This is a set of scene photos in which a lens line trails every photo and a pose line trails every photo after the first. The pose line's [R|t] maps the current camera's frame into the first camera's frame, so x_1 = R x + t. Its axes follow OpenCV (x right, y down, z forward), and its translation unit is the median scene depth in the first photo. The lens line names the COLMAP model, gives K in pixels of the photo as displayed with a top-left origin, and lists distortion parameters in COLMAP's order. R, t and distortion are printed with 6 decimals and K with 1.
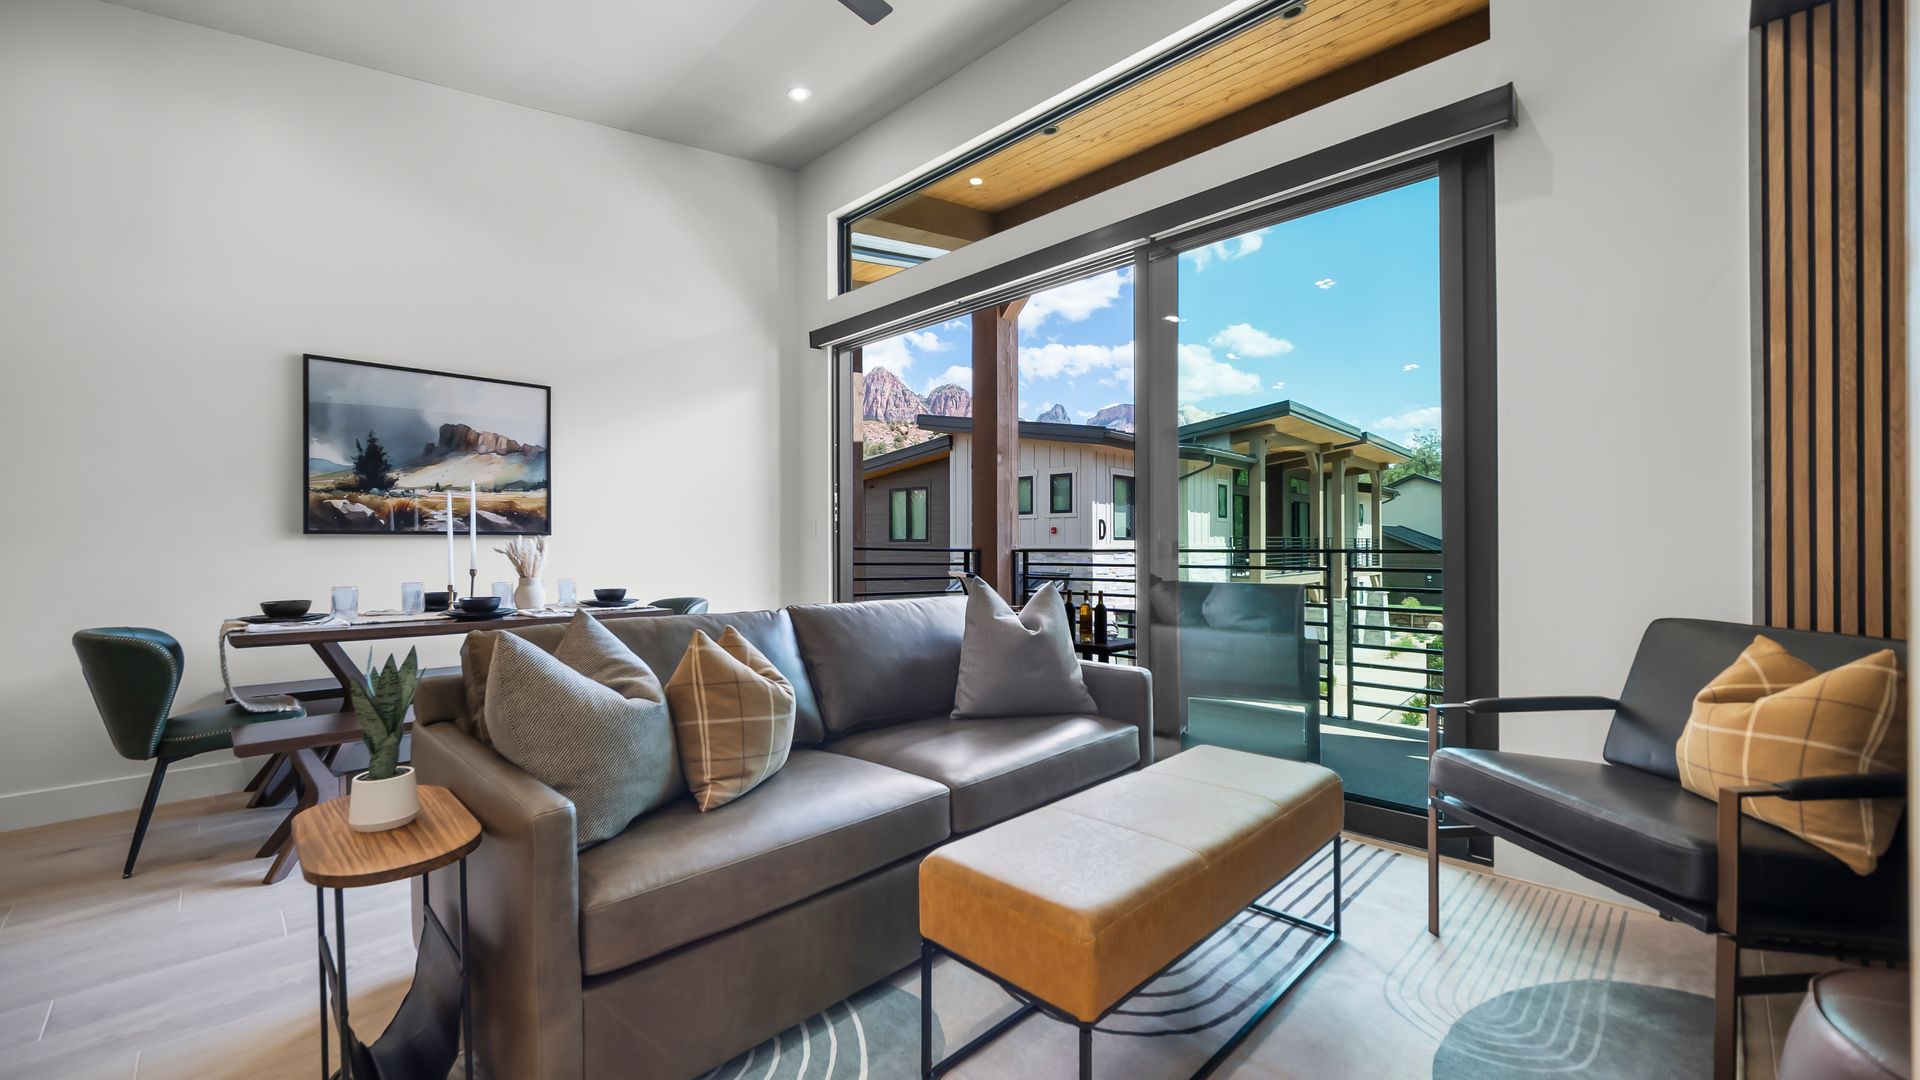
lens RADIAL K [[756.0, 0, 951.5], [0, 756.0, 545.3], [0, 0, 1]] dist [-0.012956, -0.000204]
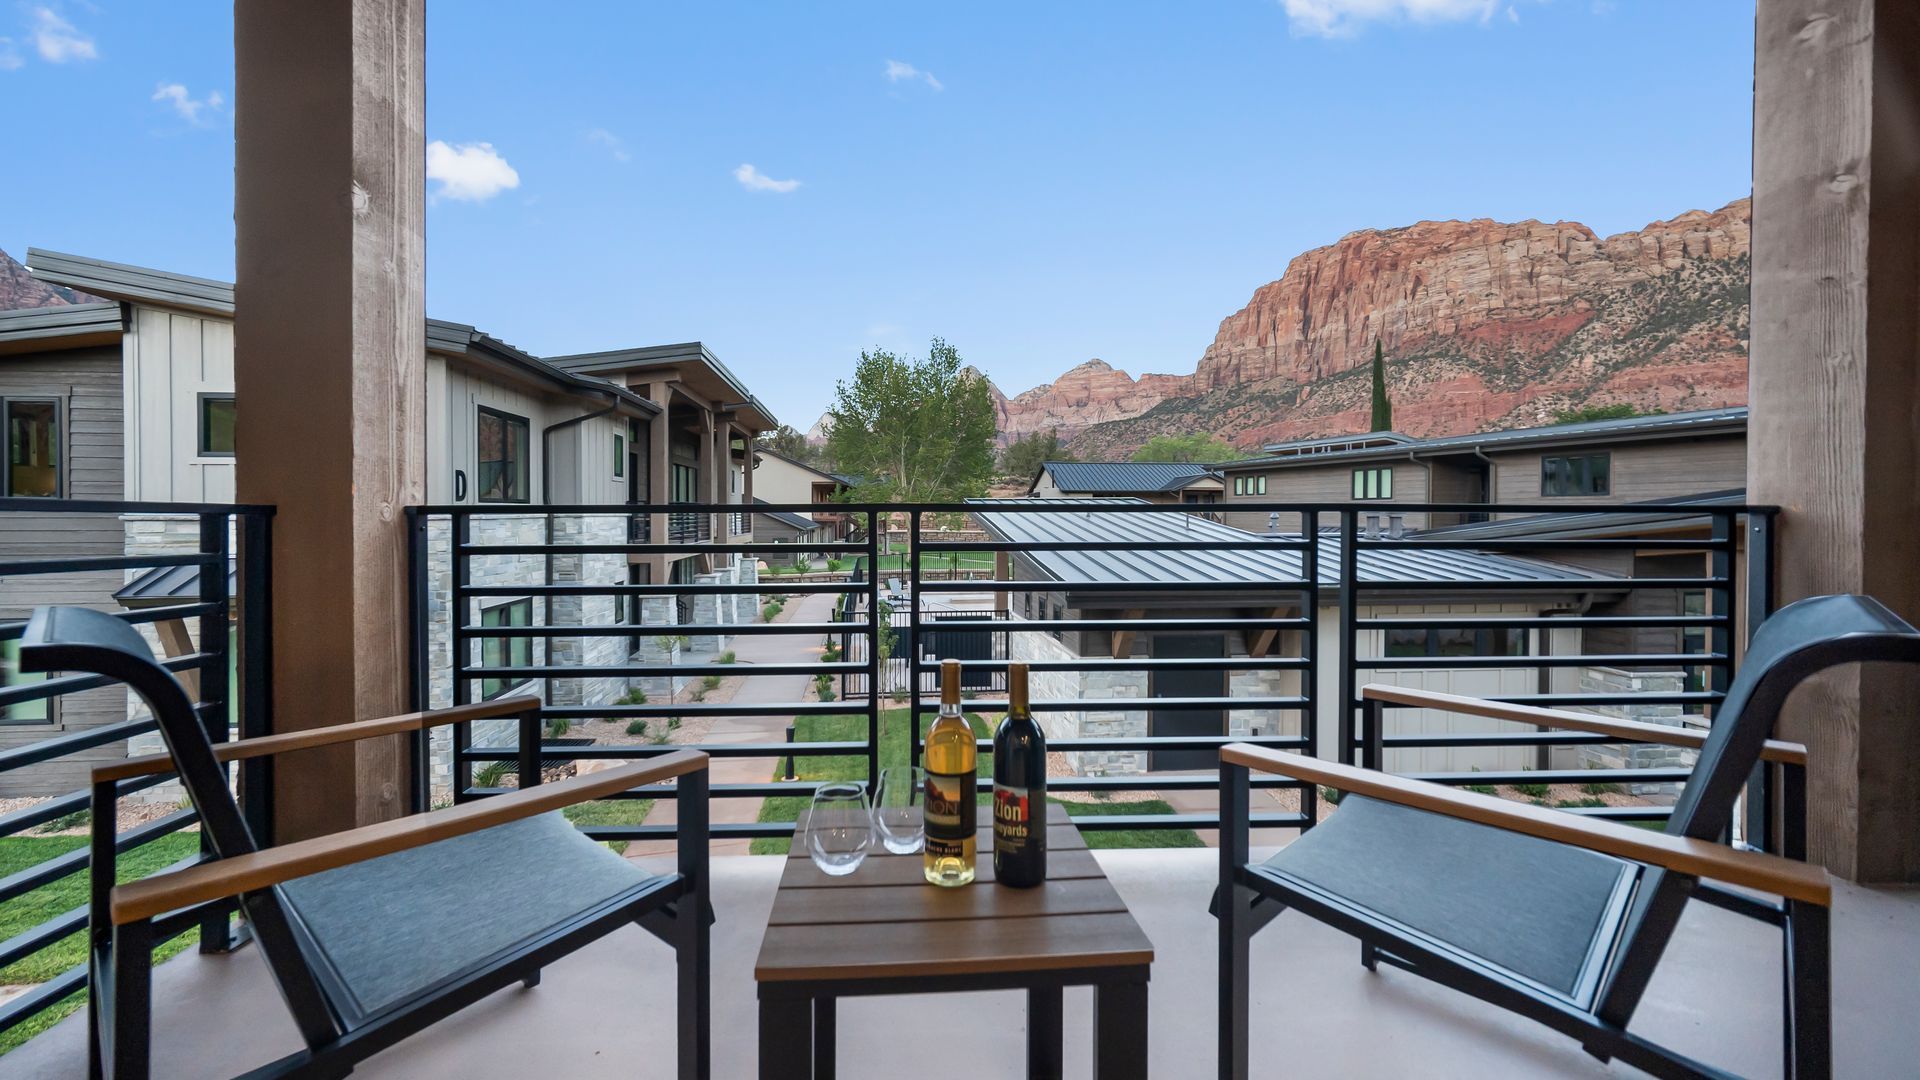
lens RADIAL K [[756.0, 0, 953.5], [0, 756.0, 524.6], [0, 0, 1]] dist [-0.012956, -0.000204]
pose [[0.672410, -0.012516, 0.740073, 0.000696], [0.001567, 0.999879, 0.015487, 0.008688], [-0.740177, -0.009254, 0.672348, 0.614116]]
